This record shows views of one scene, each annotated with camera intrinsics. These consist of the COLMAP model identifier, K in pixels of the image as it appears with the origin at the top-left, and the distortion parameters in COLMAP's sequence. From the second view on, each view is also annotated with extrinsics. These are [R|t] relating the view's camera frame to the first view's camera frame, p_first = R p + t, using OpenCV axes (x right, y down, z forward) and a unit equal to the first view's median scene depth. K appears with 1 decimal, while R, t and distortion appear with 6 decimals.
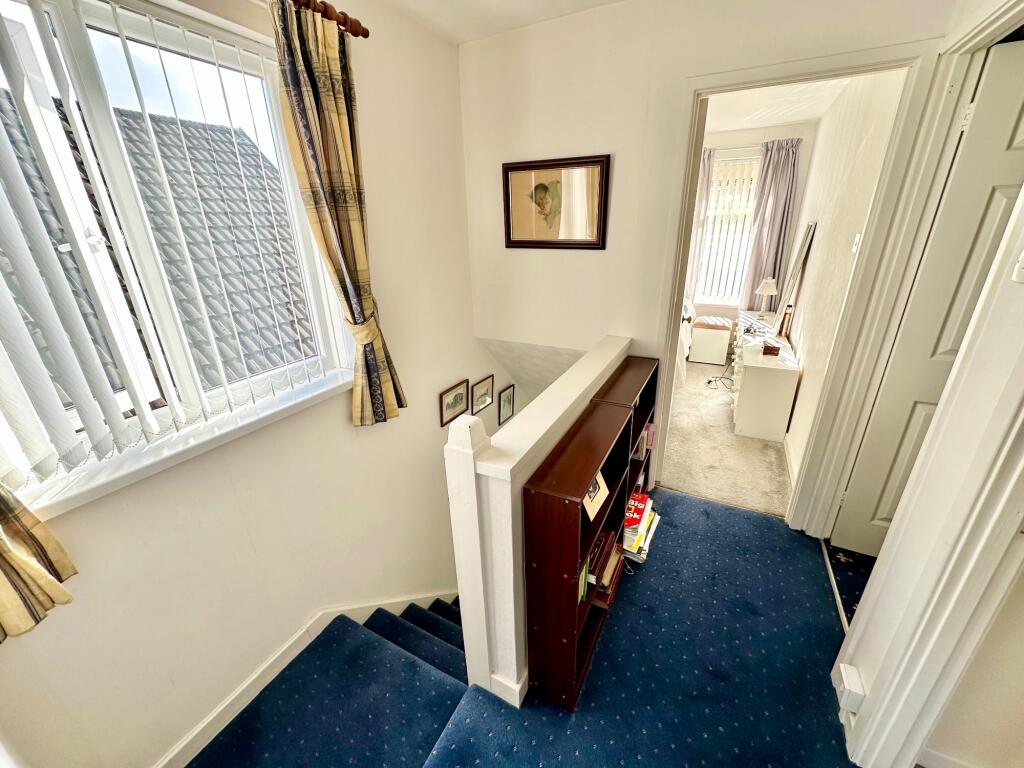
lens RADIAL K [[407.8, 0, 514.0], [0, 407.8, 386.0], [0, 0, 1]] dist [-0.000942, -0.000034]
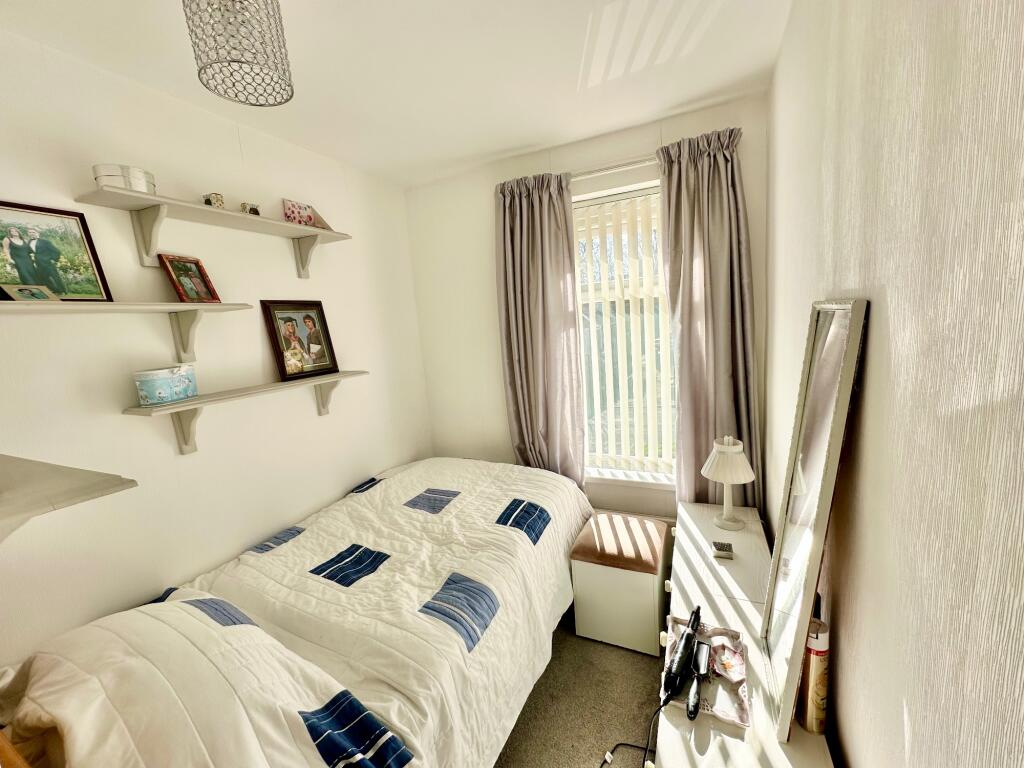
lens RADIAL K [[407.8, 0, 511.8], [0, 407.8, 381.8], [0, 0, 1]] dist [-0.000942, -0.000034]
pose [[0.997650, -0.063074, 0.026760, 0.431020], [0.067491, 0.971972, -0.225201, -0.257204], [-0.011805, 0.226478, 0.973945, 0.633657]]
